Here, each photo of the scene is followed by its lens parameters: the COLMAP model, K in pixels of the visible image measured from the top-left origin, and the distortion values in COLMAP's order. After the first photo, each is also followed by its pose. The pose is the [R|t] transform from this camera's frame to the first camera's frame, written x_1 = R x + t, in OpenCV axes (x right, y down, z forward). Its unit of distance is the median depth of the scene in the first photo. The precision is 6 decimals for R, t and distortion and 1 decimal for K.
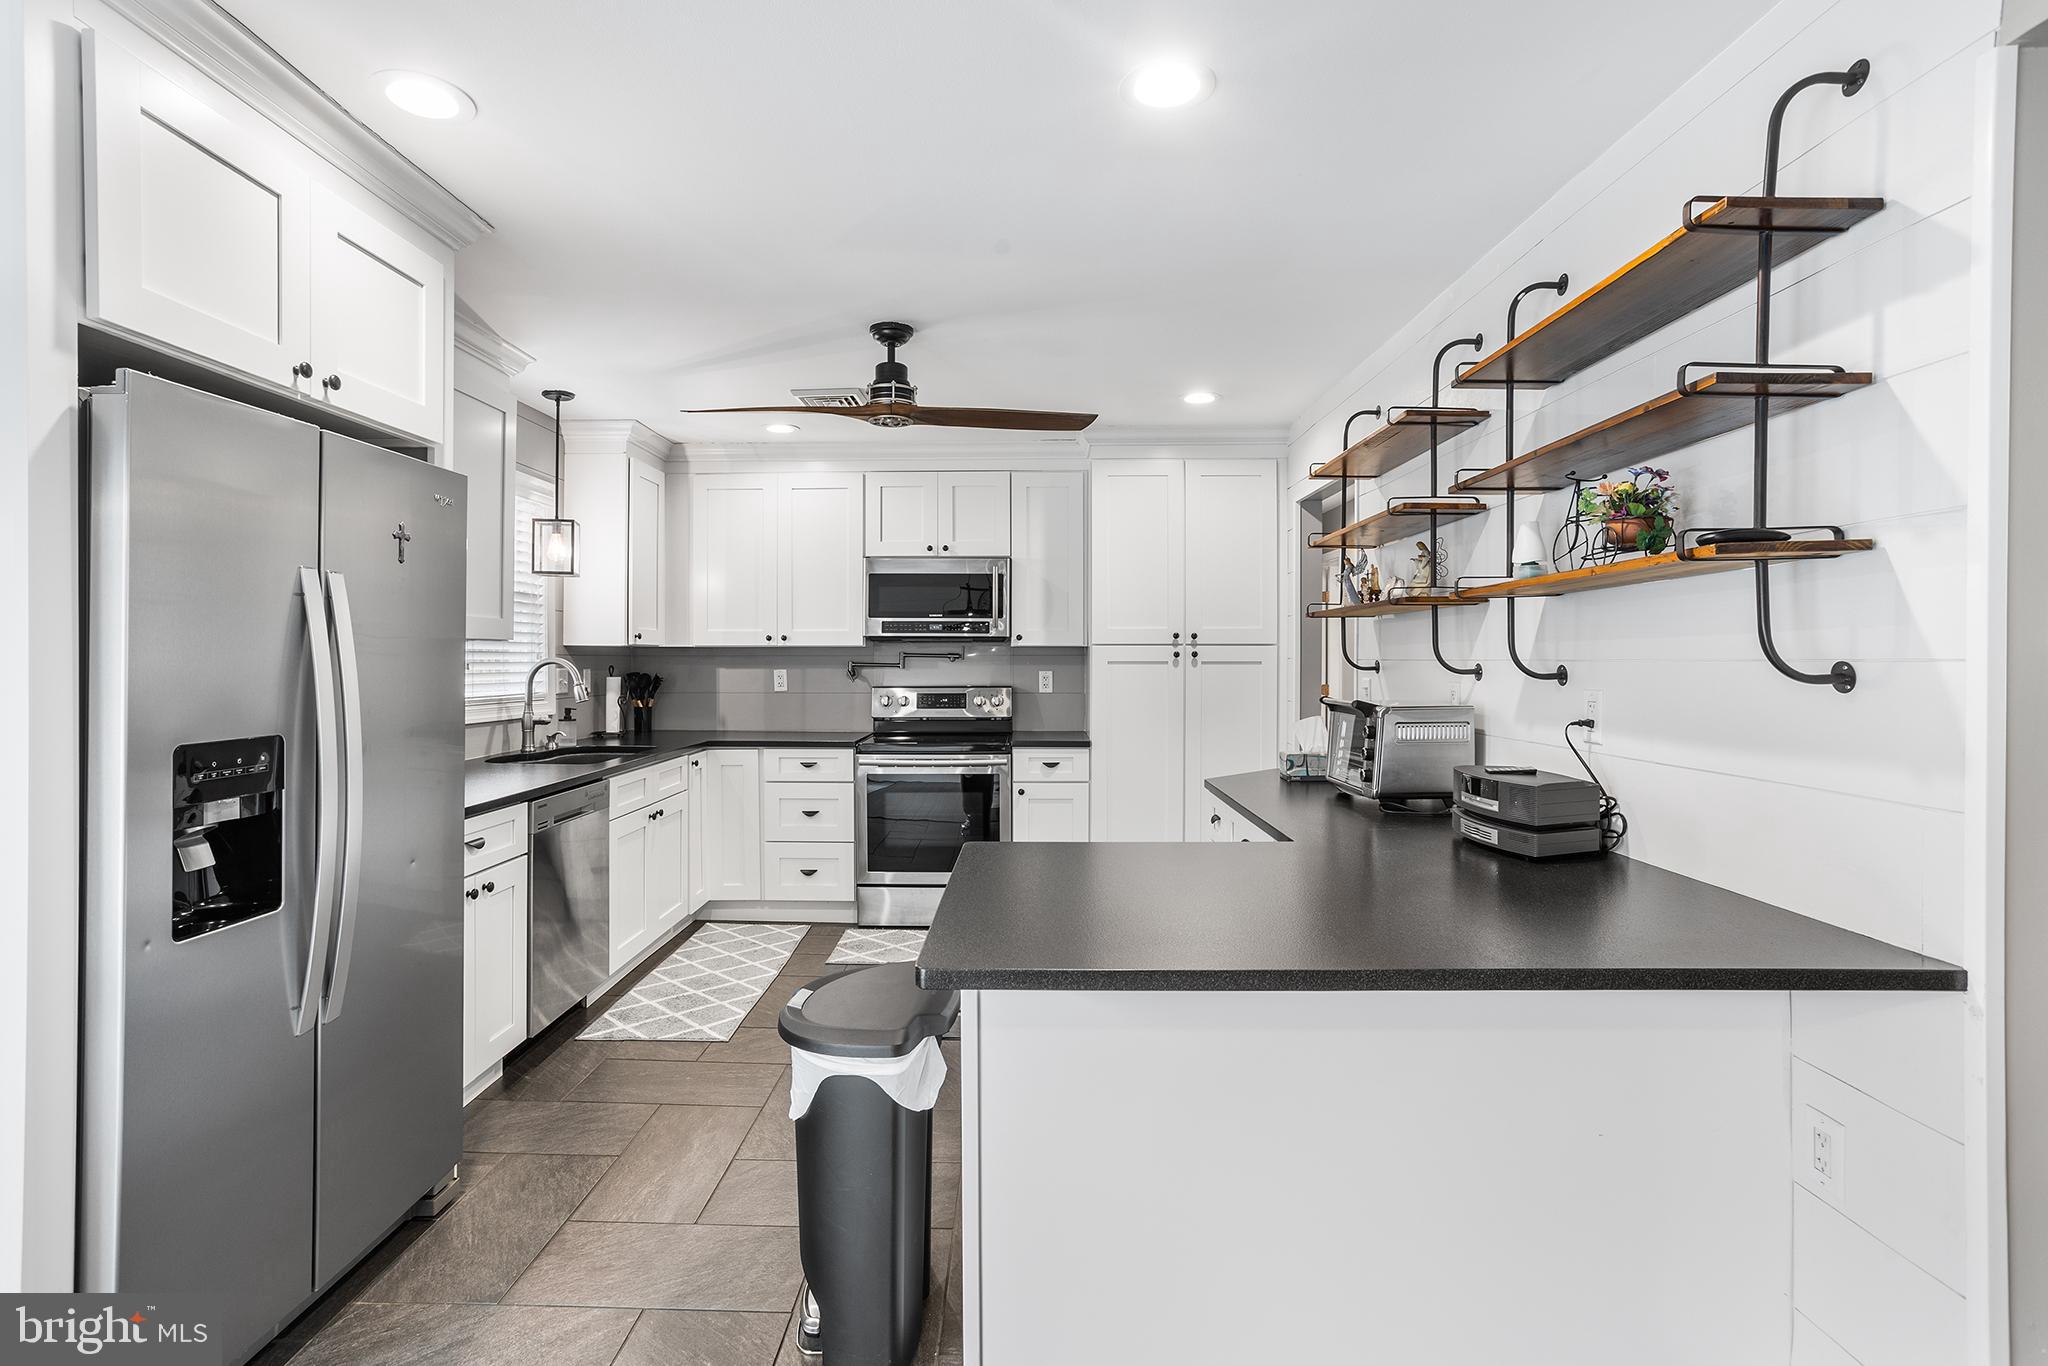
lens RADIAL K [[1005.7, 0, 1001.3], [0, 1005.7, 650.8], [0, 0, 1]] dist [-0.058041, 0.038192]
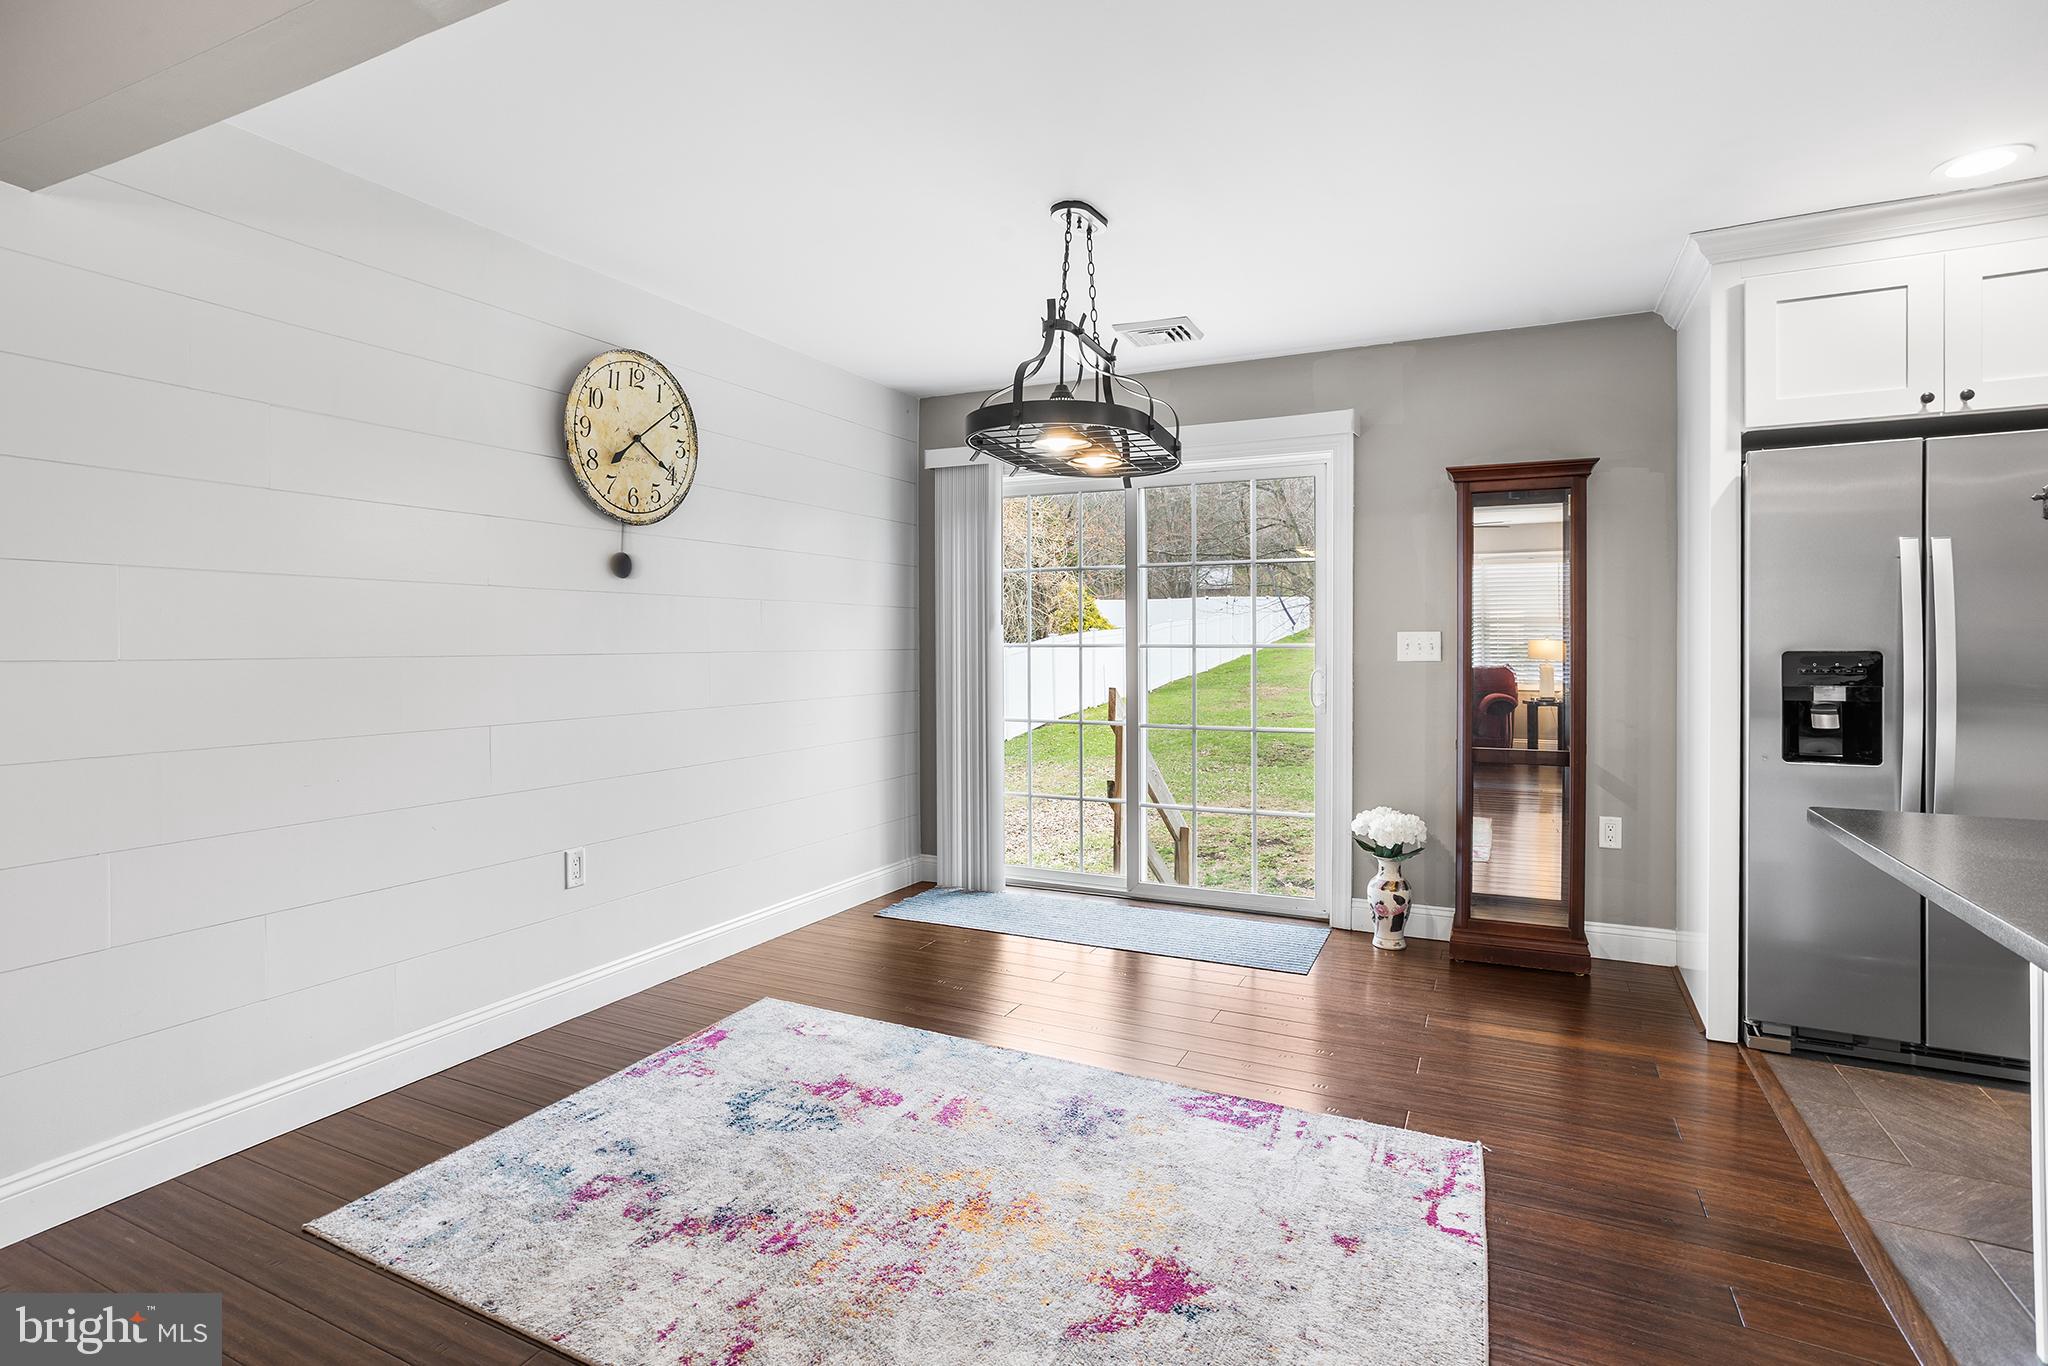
lens RADIAL K [[1045.7, 0, 1014.5], [0, 1045.7, 651.3], [0, 0, 1]] dist [-0.058451, 0.044059]
pose [[-0.423508, 0.014326, -0.905779, 0.586872], [0.011013, 0.999882, 0.010665, 0.025051], [0.905825, -0.005458, -0.423616, 0.209490]]
